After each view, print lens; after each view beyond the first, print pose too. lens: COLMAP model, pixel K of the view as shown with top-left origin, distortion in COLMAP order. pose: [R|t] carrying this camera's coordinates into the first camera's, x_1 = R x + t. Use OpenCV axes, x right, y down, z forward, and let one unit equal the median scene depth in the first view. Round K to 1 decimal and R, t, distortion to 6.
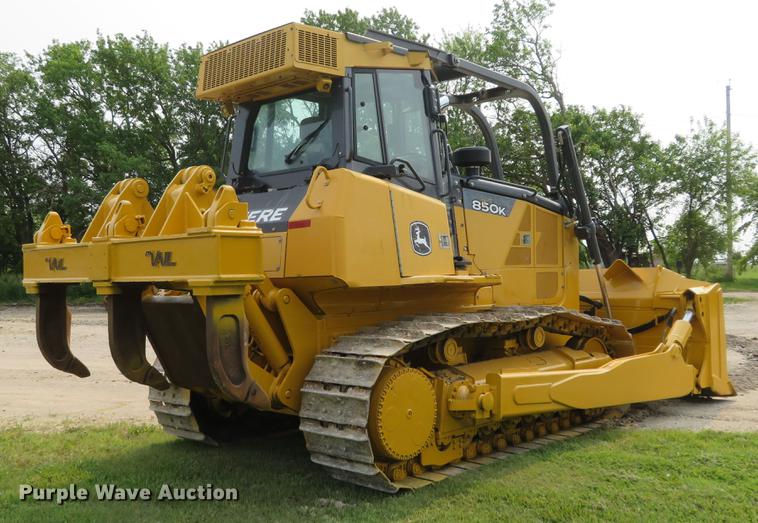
lens RADIAL K [[775.8, 0, 340.6], [0, 775.8, 268.6], [0, 0, 1]] dist [-0.016869, 0.000000]
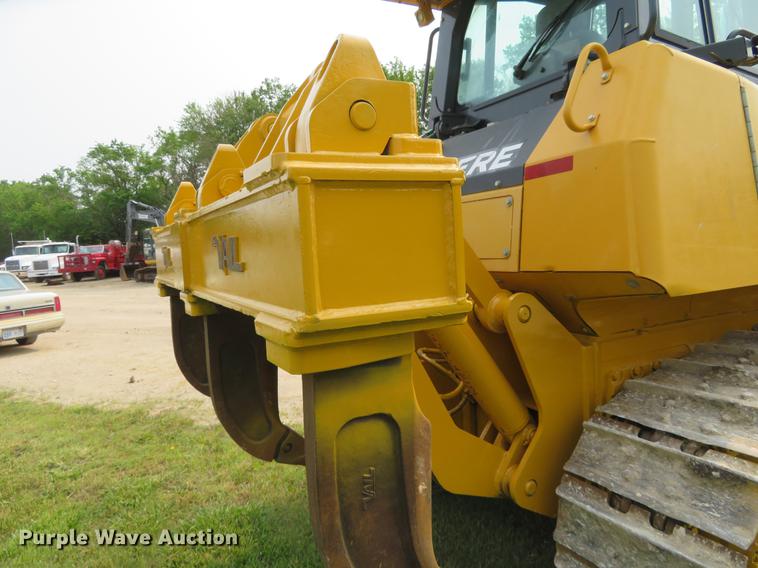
lens RADIAL K [[541.5, 0, 378.1], [0, 541.5, 282.8], [0, 0, 1]] dist [-0.015618, 0.012544]
pose [[0.952854, -0.010515, -0.303246, -0.047902], [0.036752, 0.996041, 0.080944, -0.013392], [0.301194, -0.088272, 0.949468, 0.562811]]
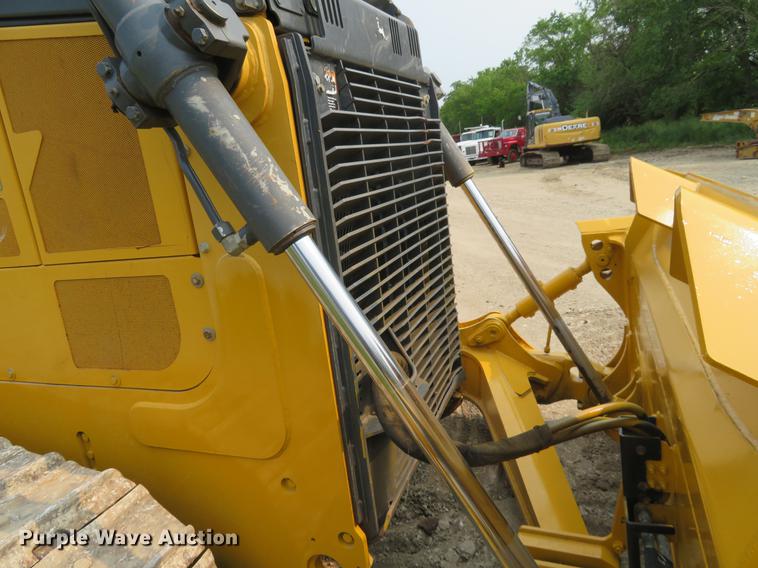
lens RADIAL K [[541.5, 0, 378.2], [0, 541.5, 285.0], [0, 0, 1]] dist [-0.015618, 0.012544]
pose [[0.388823, 0.180666, -0.903425, 0.621739], [0.120521, 0.962184, 0.244287, -0.035916], [0.913395, -0.203866, 0.352346, 1.349008]]
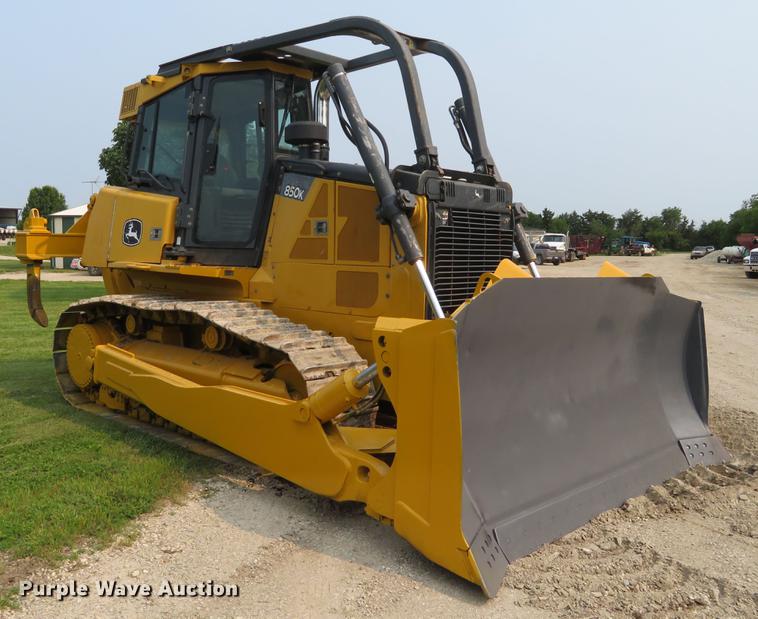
lens RADIAL K [[741.5, 0, 342.7], [0, 741.5, 290.6], [0, 0, 1]] dist [0.011227, 0.000000]
pose [[-0.008398, 0.075569, -0.997105, 1.269992], [-0.015619, 0.997009, 0.075694, -0.039863], [0.999843, 0.016210, -0.007193, 1.312921]]
